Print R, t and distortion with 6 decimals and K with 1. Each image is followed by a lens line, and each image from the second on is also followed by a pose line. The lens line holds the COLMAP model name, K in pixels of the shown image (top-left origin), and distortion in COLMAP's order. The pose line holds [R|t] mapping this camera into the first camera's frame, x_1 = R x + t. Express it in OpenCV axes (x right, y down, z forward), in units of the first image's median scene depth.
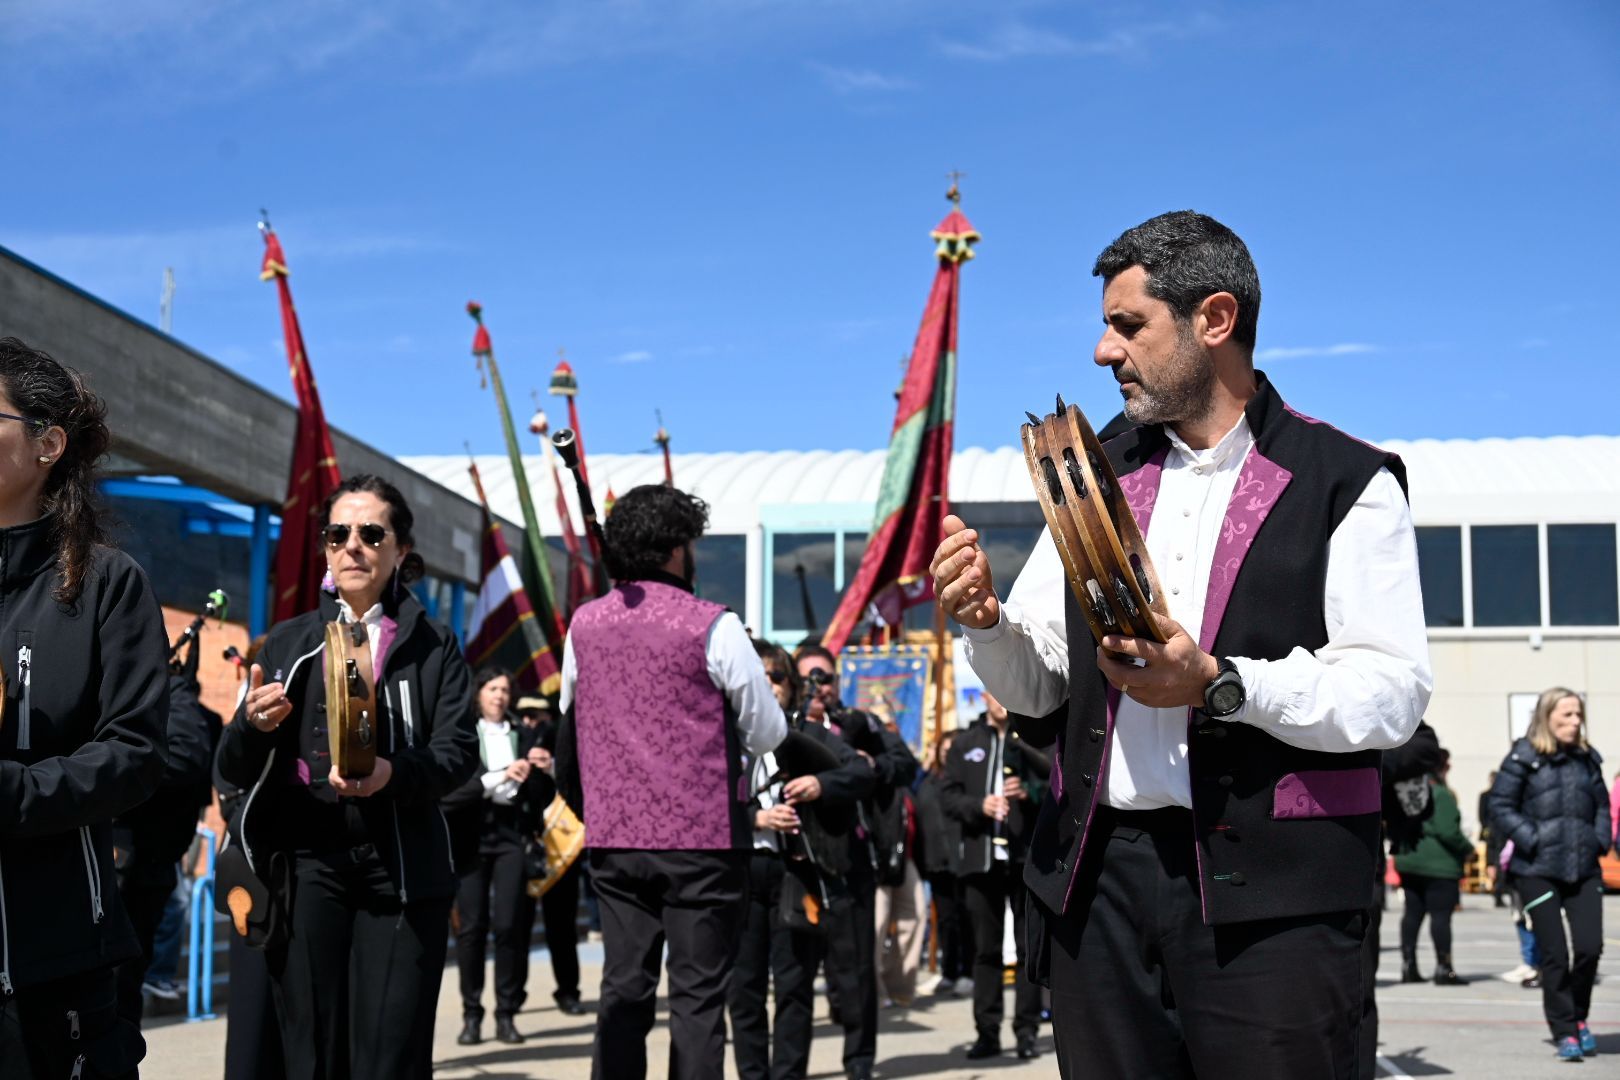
lens RADIAL K [[2441.7, 0, 810.0], [0, 2441.7, 540.0], [0, 0, 1]] dist [-0.101602, 0.721174]
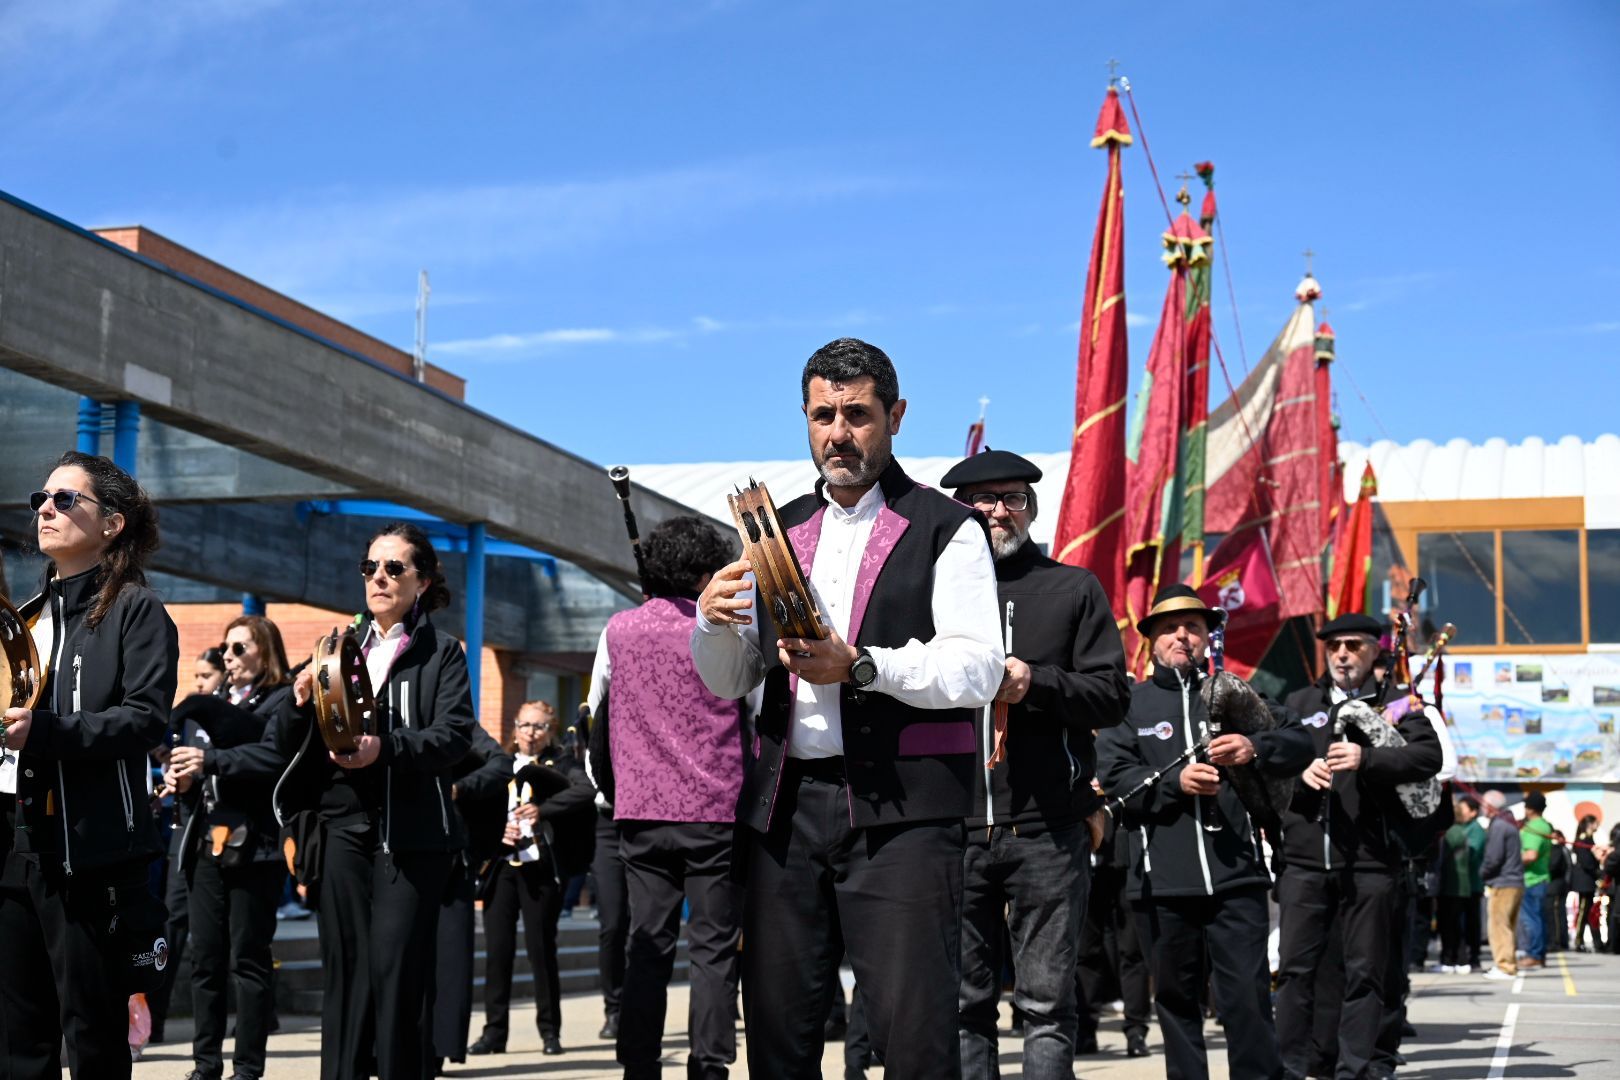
lens RADIAL K [[2802.4, 0, 811.8], [0, 2802.4, 464.3], [0, 0, 1]] dist [0.367607, -2.551379]
pose [[0.990302, -0.017974, -0.137761, 0.082278], [0.013963, 0.999452, -0.030024, -0.002541], [0.138226, 0.027809, 0.990010, -0.152274]]
